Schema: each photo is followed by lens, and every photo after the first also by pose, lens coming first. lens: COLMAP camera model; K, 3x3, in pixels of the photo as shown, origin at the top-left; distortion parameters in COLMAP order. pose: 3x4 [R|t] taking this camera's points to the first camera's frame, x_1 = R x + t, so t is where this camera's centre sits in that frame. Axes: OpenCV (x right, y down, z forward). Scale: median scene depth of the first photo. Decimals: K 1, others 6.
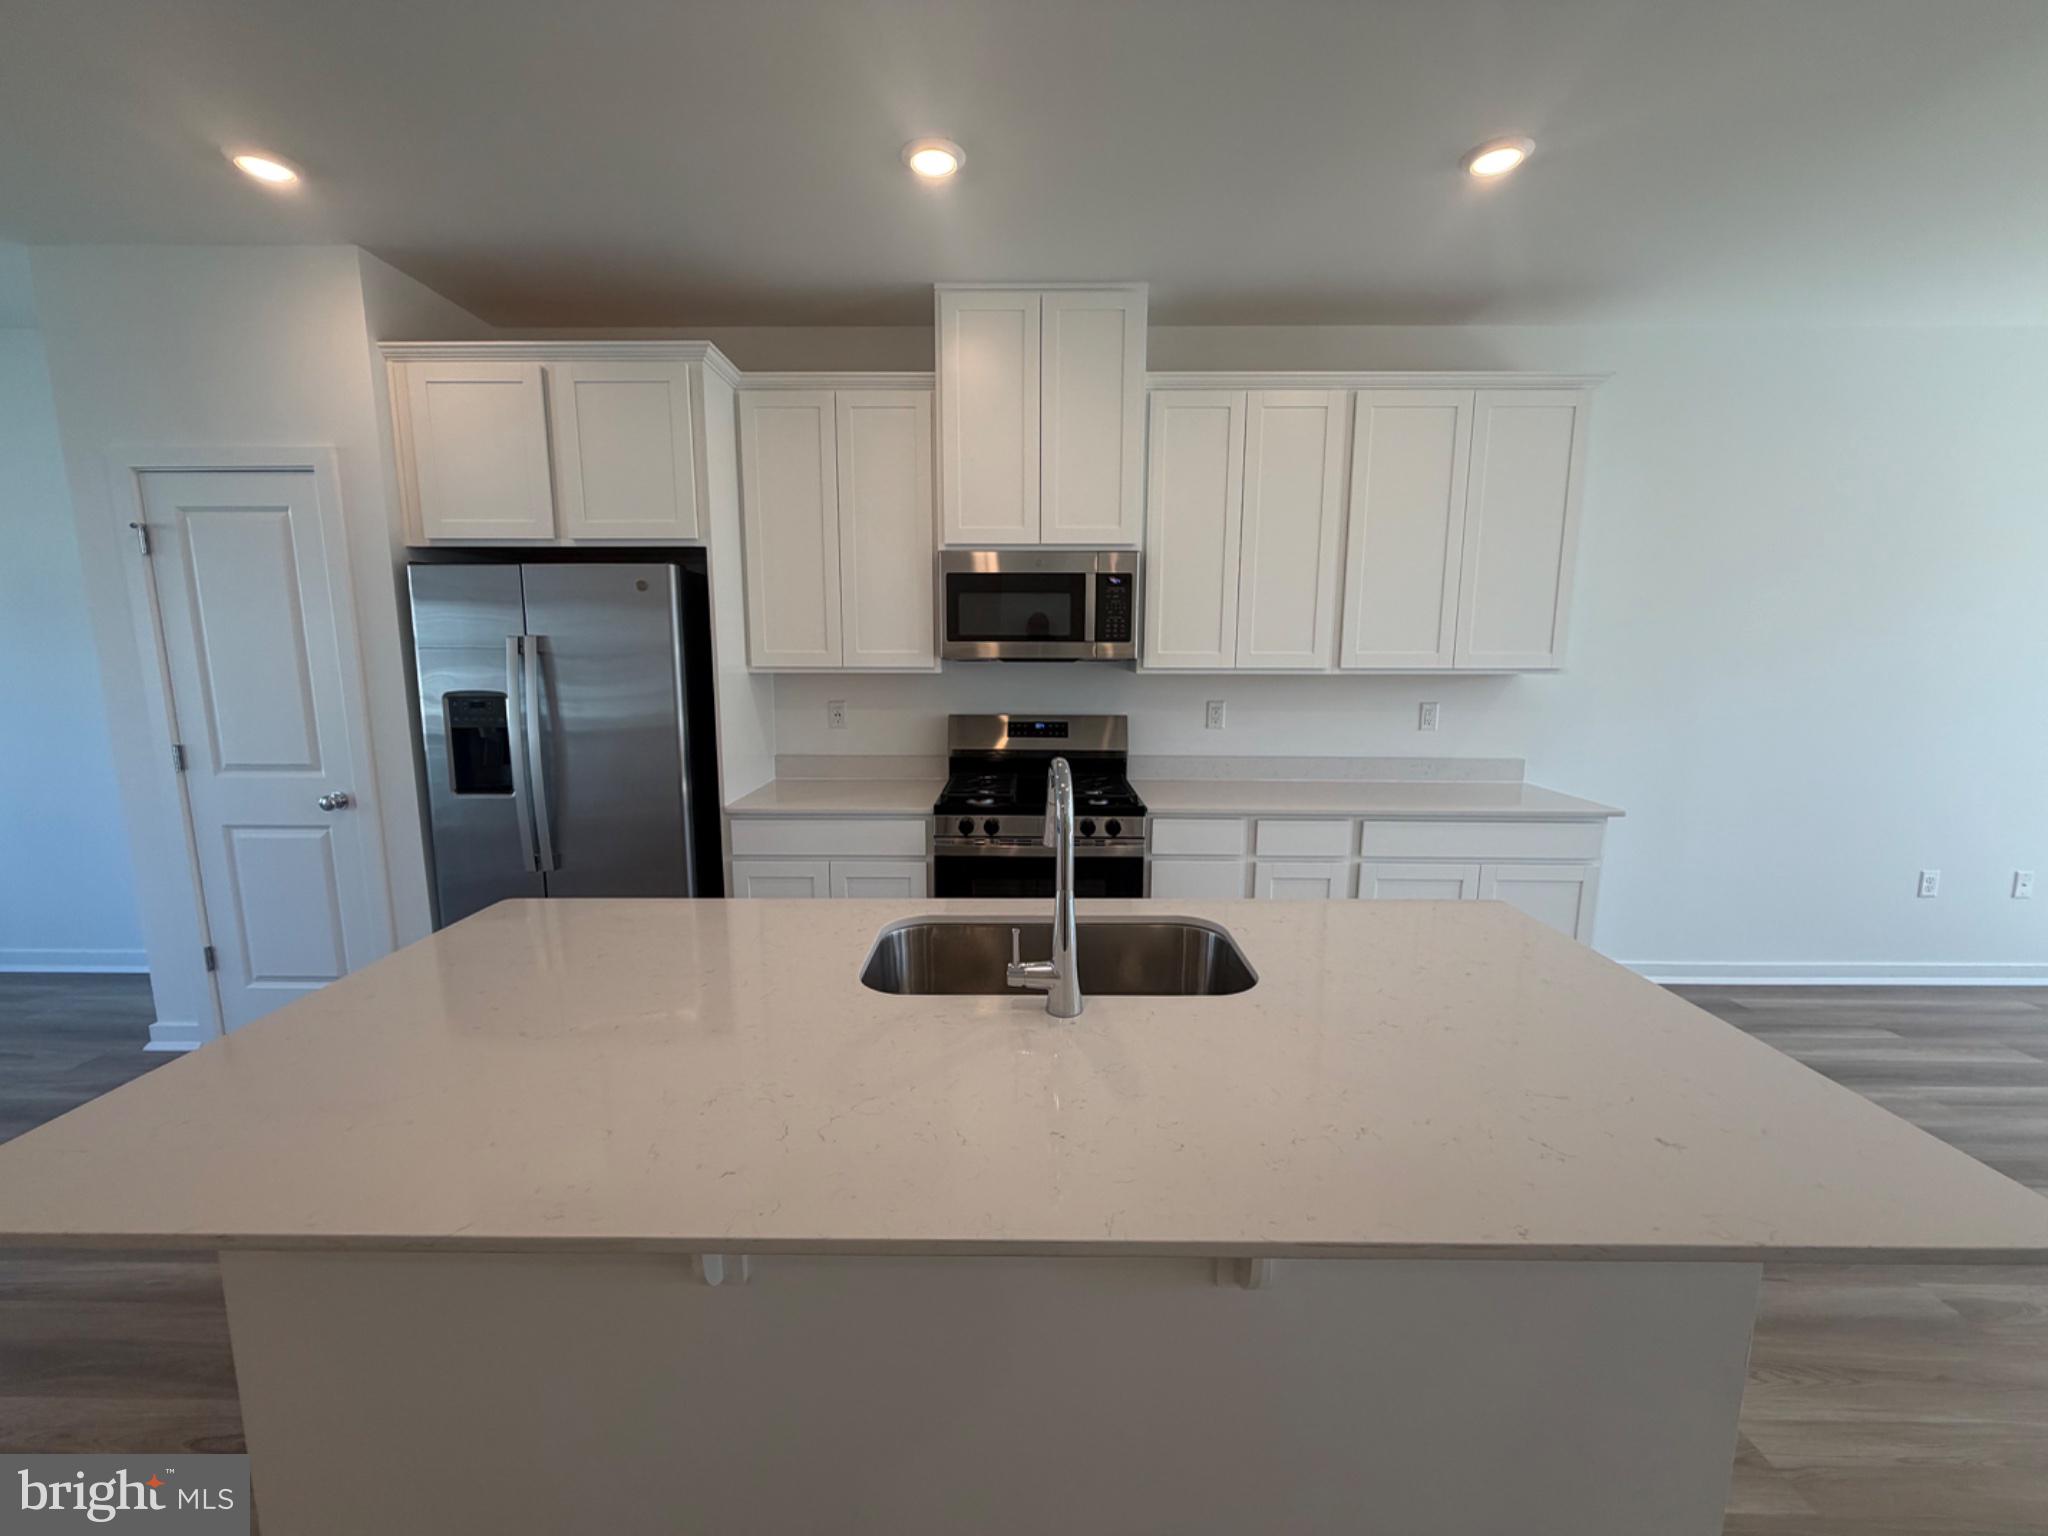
lens RADIAL K [[814.7, 0, 1024.0], [0, 814.7, 768.0], [0, 0, 1]] dist [-0.000697, -0.000086]
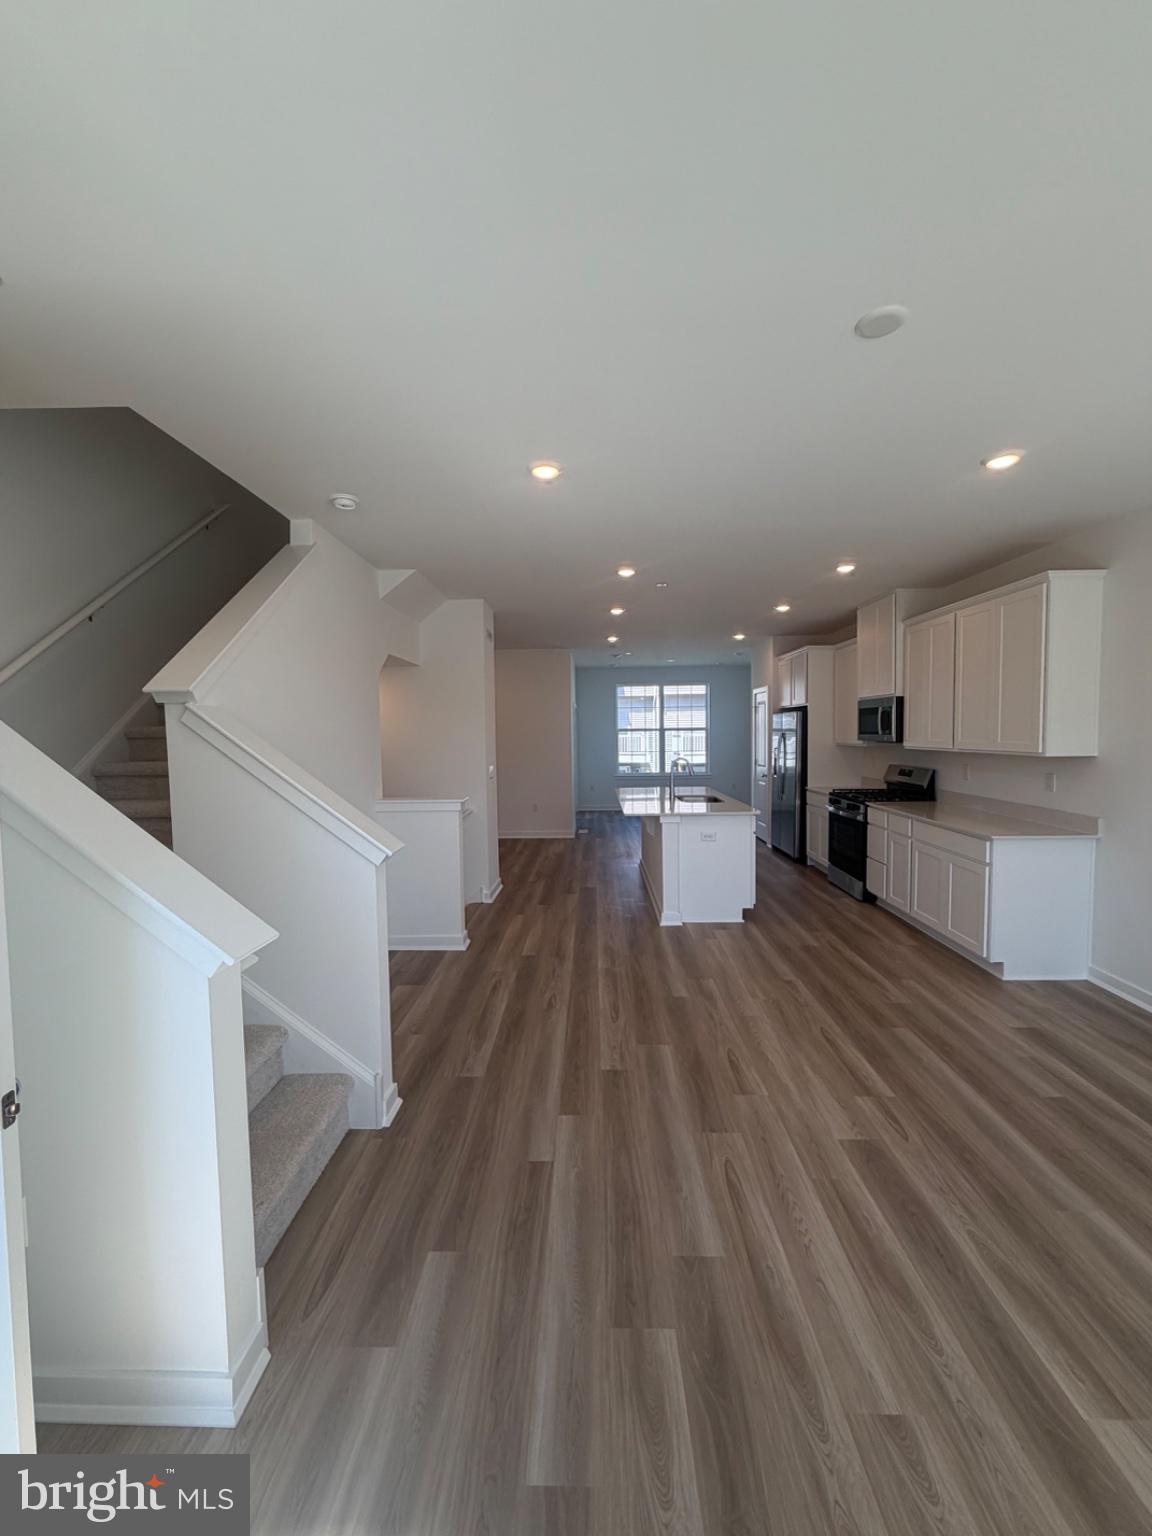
lens RADIAL K [[611.0, 0, 576.0], [0, 611.0, 768.0], [0, 0, 1]] dist [-0.000697, -0.000086]
pose [[-0.019288, 0.055733, -0.998259, 1.962488], [-0.137790, 0.988770, 0.057866, -0.038207], [0.990274, 0.138667, -0.011392, 0.136202]]
